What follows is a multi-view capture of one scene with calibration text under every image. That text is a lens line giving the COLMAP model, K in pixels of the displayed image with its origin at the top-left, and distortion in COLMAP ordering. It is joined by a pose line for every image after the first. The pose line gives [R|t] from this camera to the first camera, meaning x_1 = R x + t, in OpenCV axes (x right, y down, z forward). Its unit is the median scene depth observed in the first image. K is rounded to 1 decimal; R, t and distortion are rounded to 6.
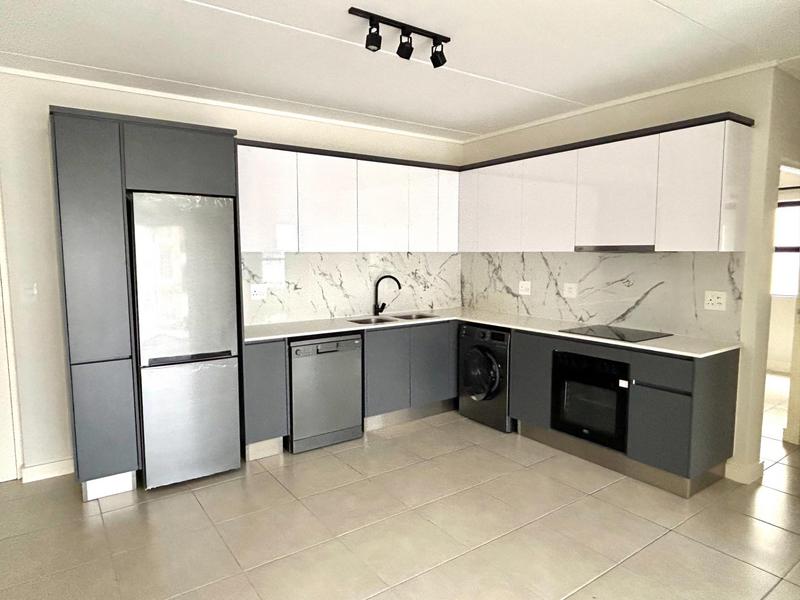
lens RADIAL K [[502.6, 0, 400.0], [0, 502.6, 300.0], [0, 0, 1]] dist [-0.002140, -0.001170]
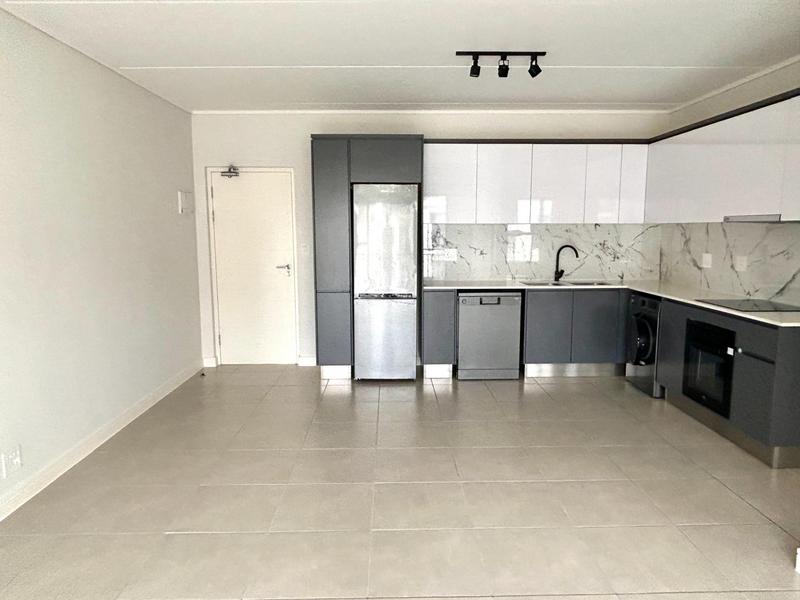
lens RADIAL K [[550.3, 0, 400.0], [0, 550.3, 300.0], [0, 0, 1]] dist [-0.002487, -0.001406]
pose [[0.828120, 0.073913, -0.555657, 0.408275], [-0.054564, 0.997190, 0.051326, 0.034122], [0.557889, -0.012185, 0.829826, -0.242462]]
